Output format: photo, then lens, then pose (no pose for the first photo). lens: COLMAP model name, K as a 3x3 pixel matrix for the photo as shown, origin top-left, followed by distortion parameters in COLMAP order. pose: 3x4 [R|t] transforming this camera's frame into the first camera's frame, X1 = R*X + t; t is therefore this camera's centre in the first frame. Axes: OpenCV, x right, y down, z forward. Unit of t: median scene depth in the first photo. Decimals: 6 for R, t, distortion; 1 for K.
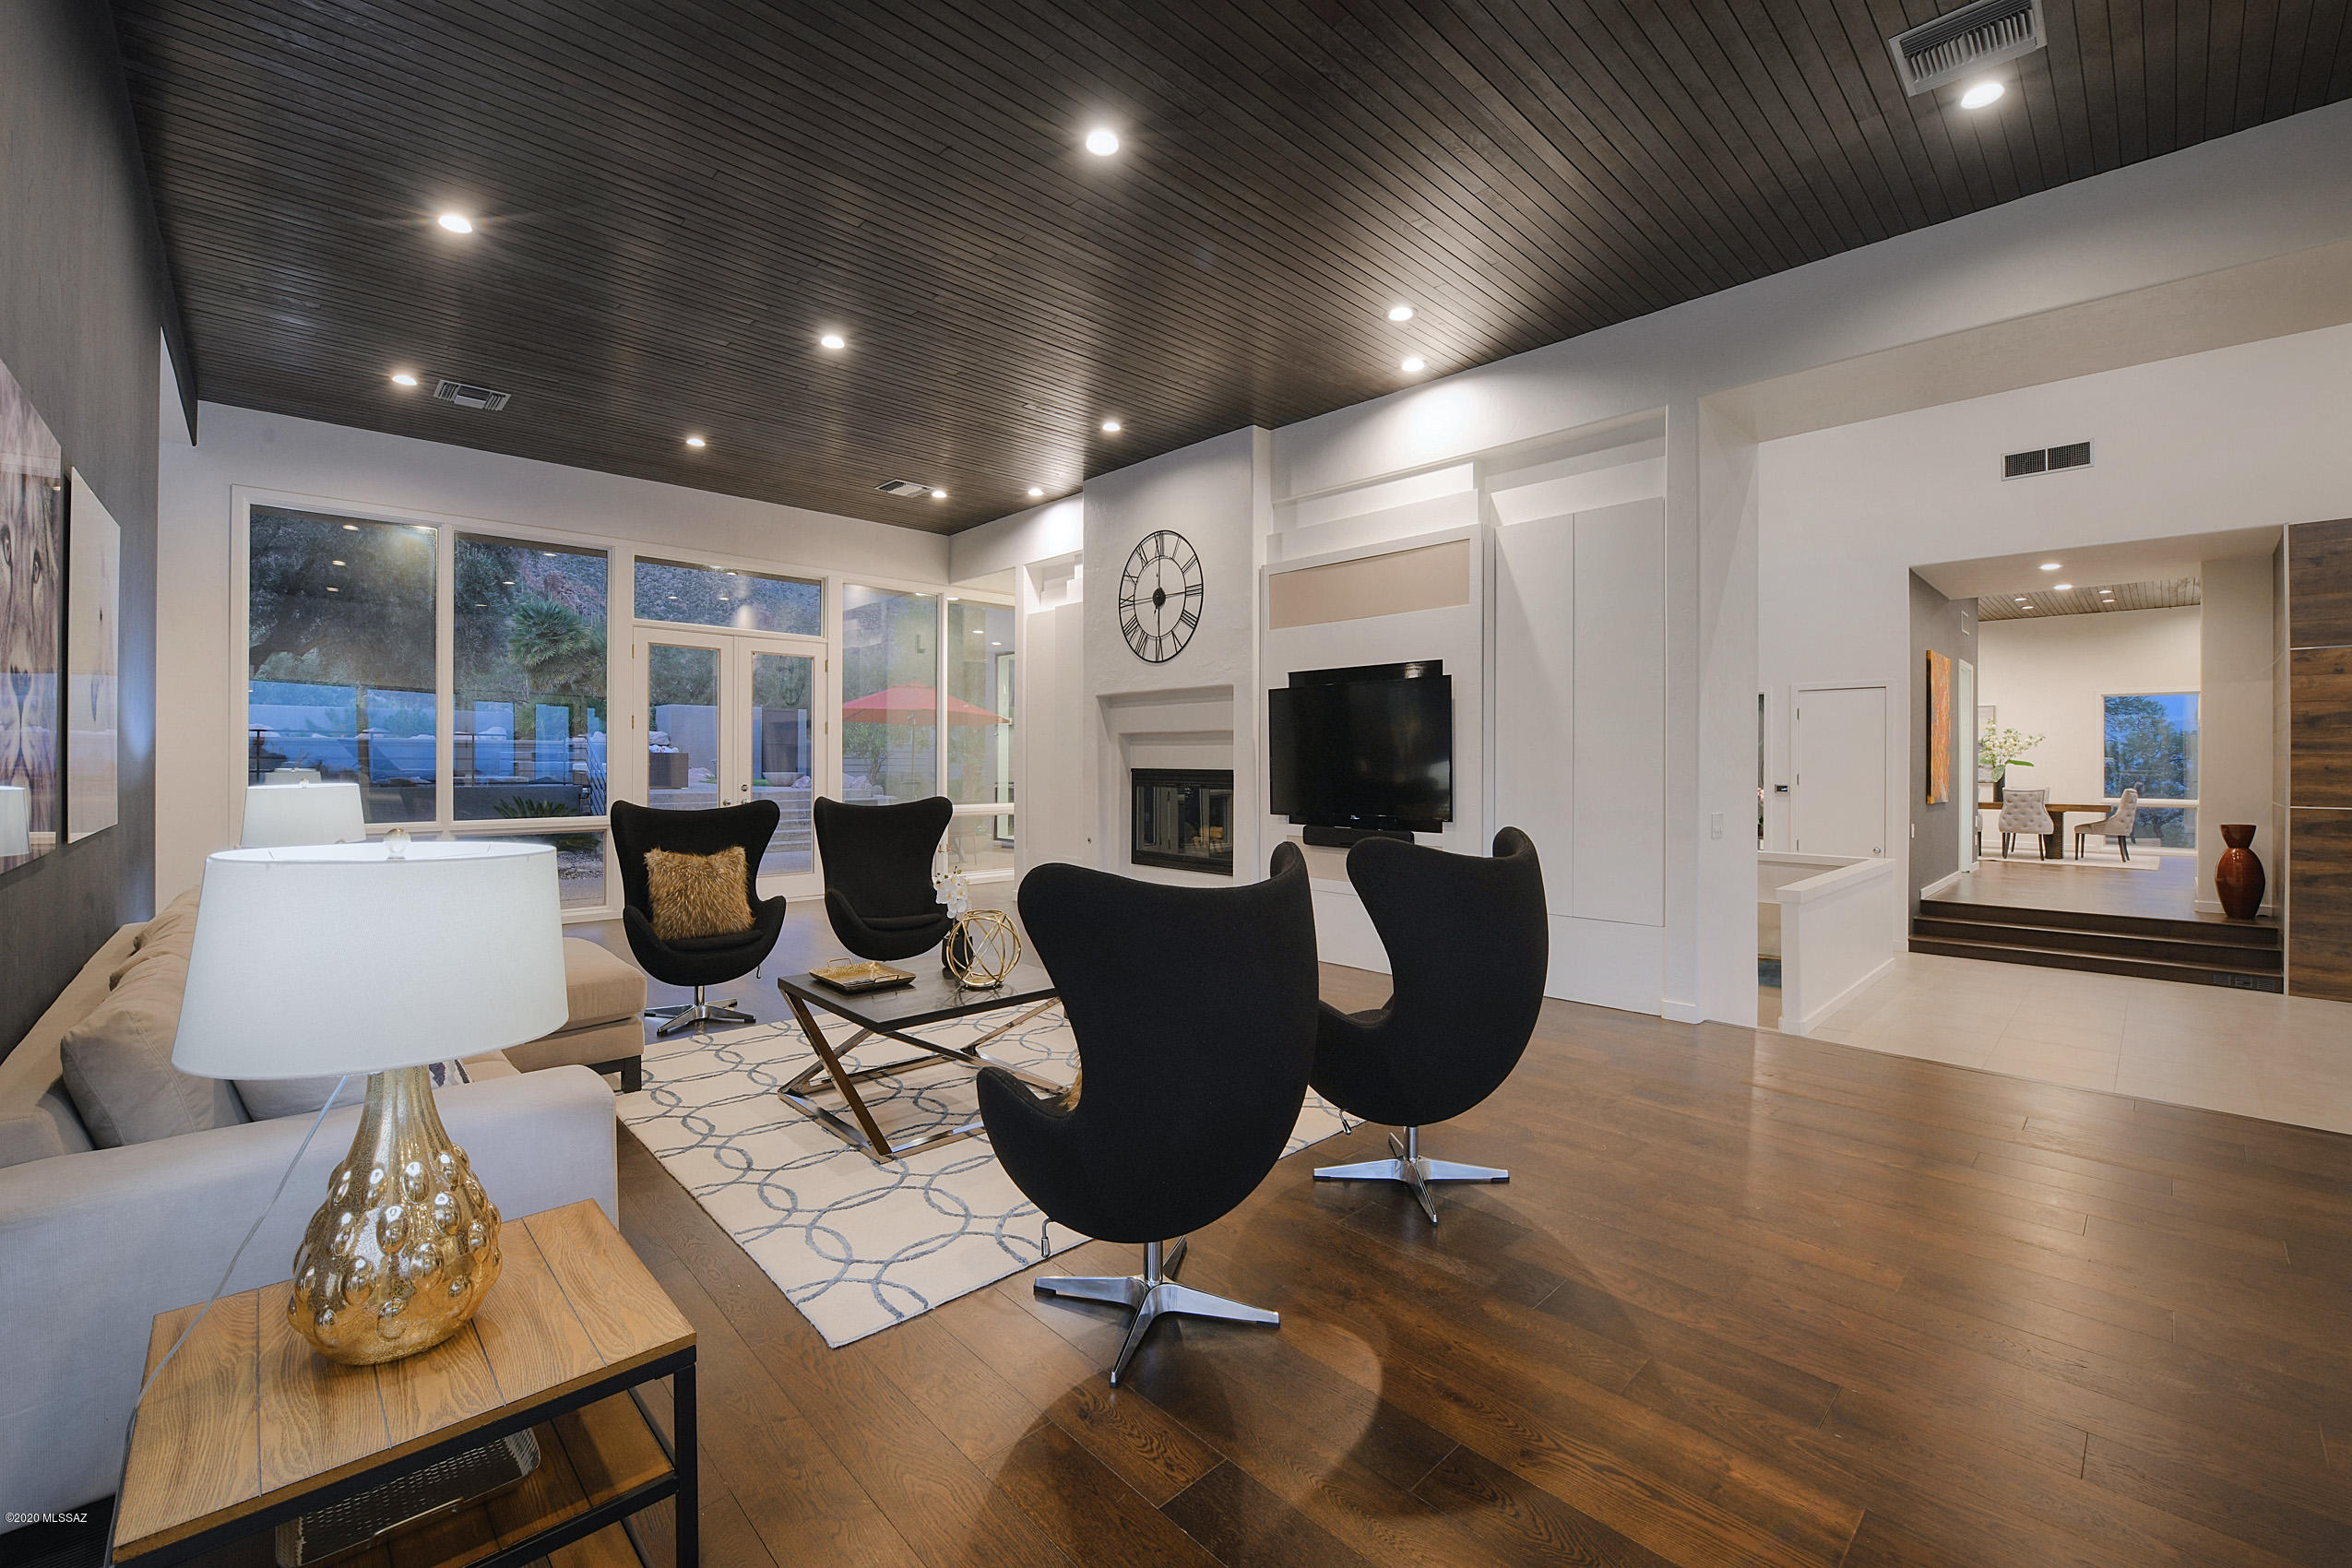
lens RADIAL K [[971.7, 0, 1179.7], [0, 971.7, 765.1], [0, 0, 1]] dist [-0.038444, -0.000344]
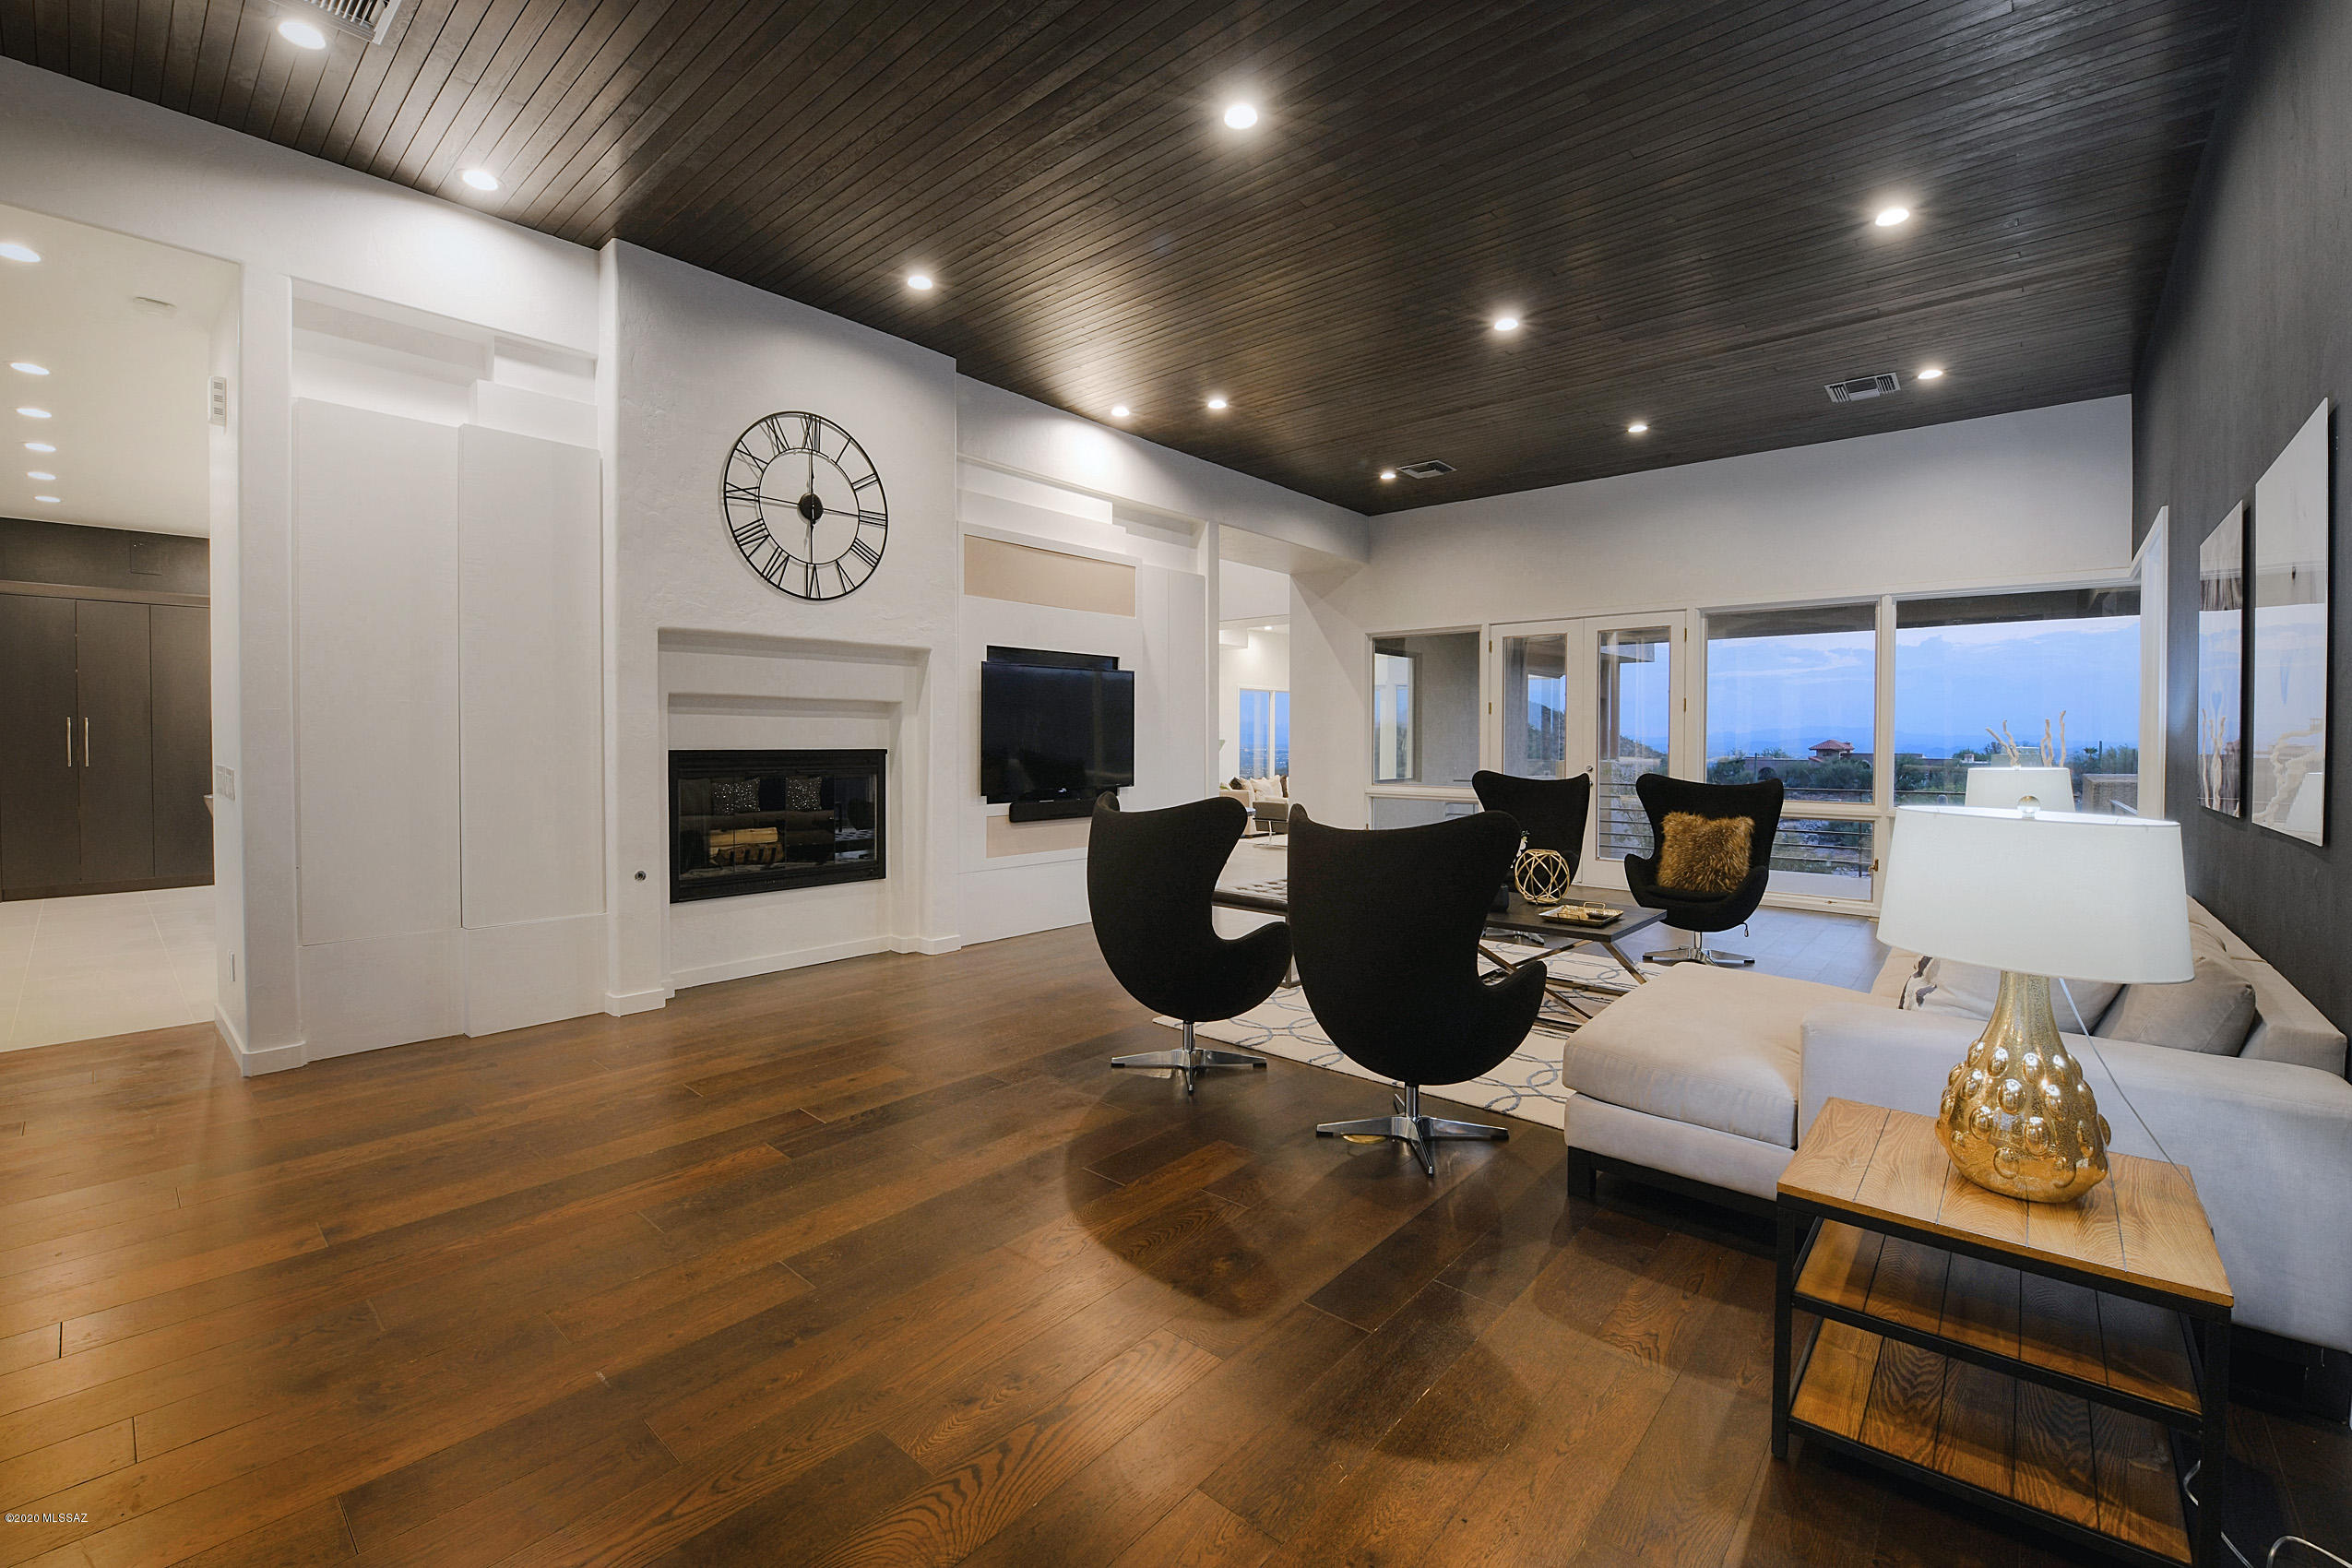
lens RADIAL K [[973.5, 0, 1167.4], [0, 973.5, 765.4], [0, 0, 1]] dist [-0.013133, -0.001430]
pose [[-0.074854, -0.032226, 0.996674, -0.774845], [-0.002863, 0.999481, 0.032102, -0.008153], [-0.997190, -0.000450, -0.074907, 0.814065]]
